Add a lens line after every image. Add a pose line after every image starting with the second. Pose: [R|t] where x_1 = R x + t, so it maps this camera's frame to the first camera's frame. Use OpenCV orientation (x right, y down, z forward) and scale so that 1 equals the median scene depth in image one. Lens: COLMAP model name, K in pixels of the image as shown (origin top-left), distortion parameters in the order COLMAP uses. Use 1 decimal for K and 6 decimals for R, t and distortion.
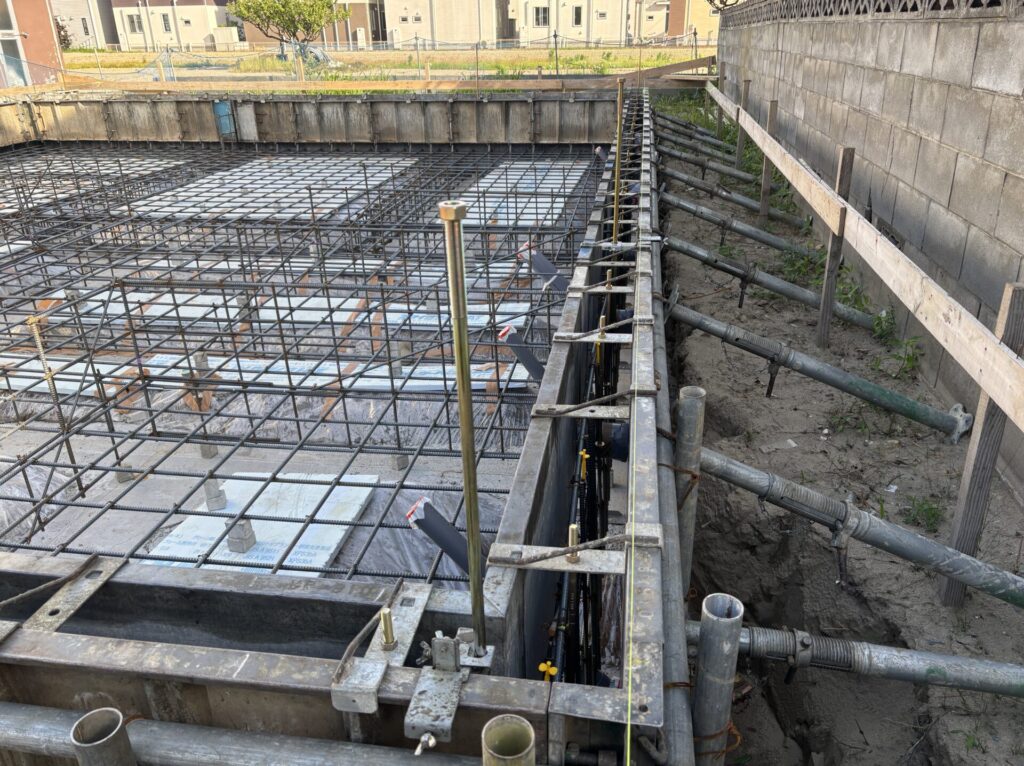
lens RADIAL K [[758.6, 0, 515.9], [0, 758.6, 380.6], [0, 0, 1]] dist [0.031822, -0.025590]
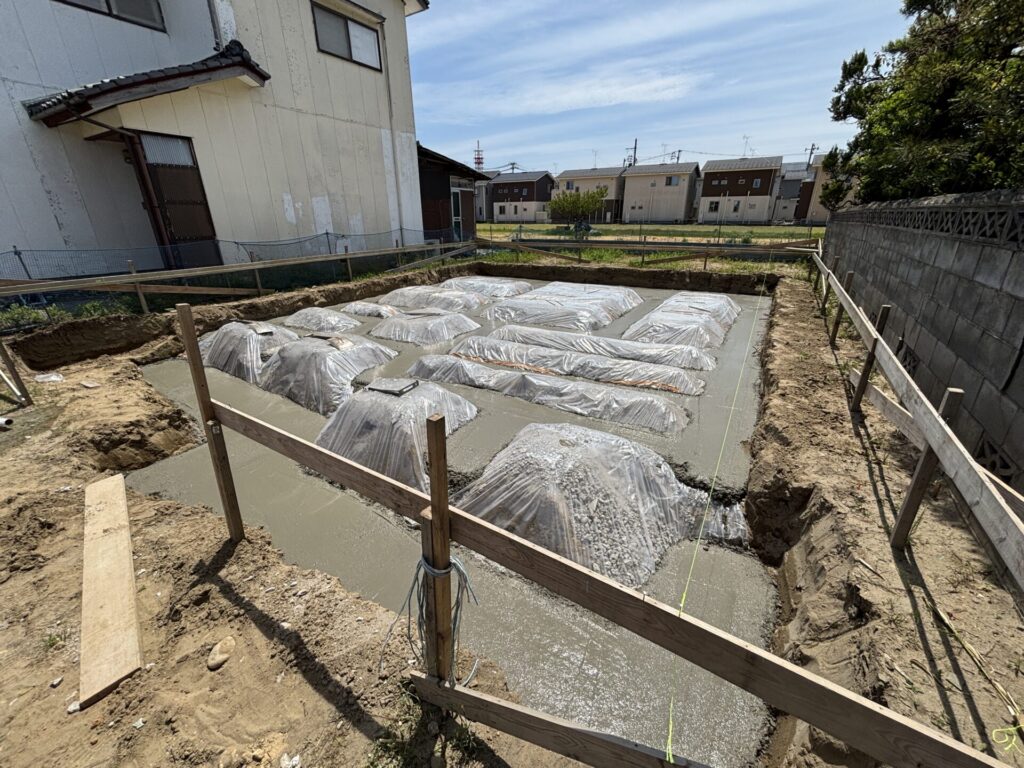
lens RADIAL K [[403.8, 0, 512.5], [0, 403.8, 381.9], [0, 0, 1]] dist [-0.009816, 0.002188]
pose [[0.921437, 0.154448, -0.356511, -0.010259], [-0.166499, 0.986037, -0.003161, 0.014716], [0.351045, 0.062272, 0.934286, -0.121620]]
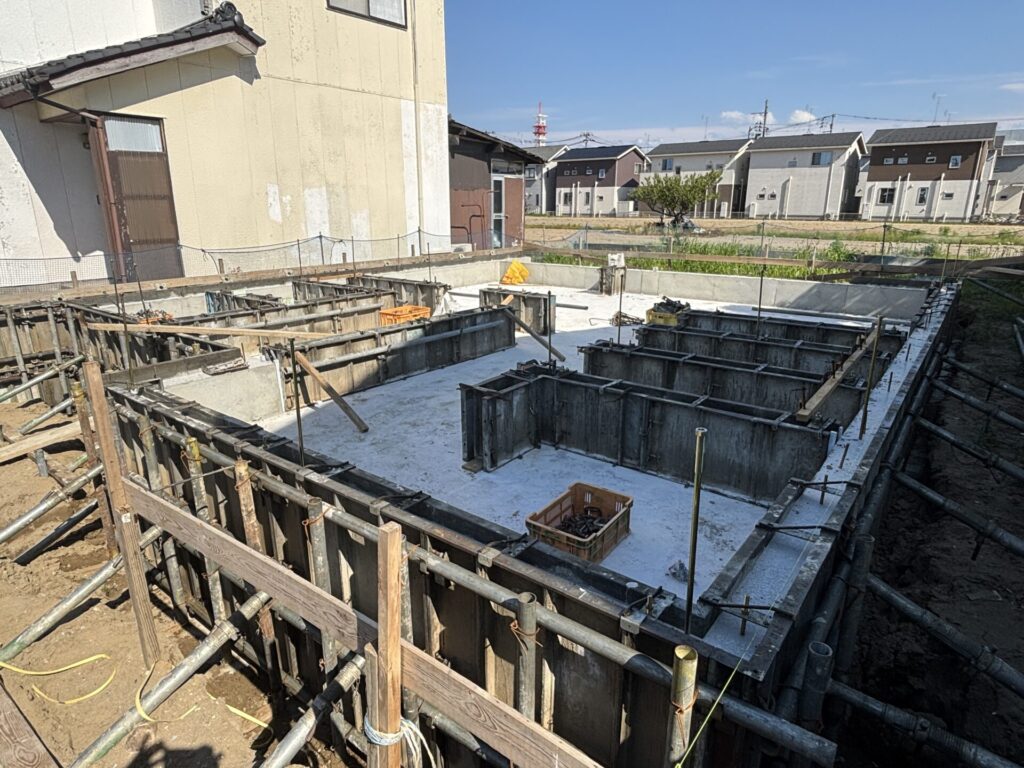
lens RADIAL K [[594.8, 0, 510.7], [0, 594.8, 386.4], [0, 0, 1]] dist [-0.020695, 0.006133]
pose [[0.870276, 0.155581, -0.467349, 0.035525], [-0.215101, 0.973596, -0.076439, -0.011462], [0.443116, 0.167050, 0.880762, -0.144130]]
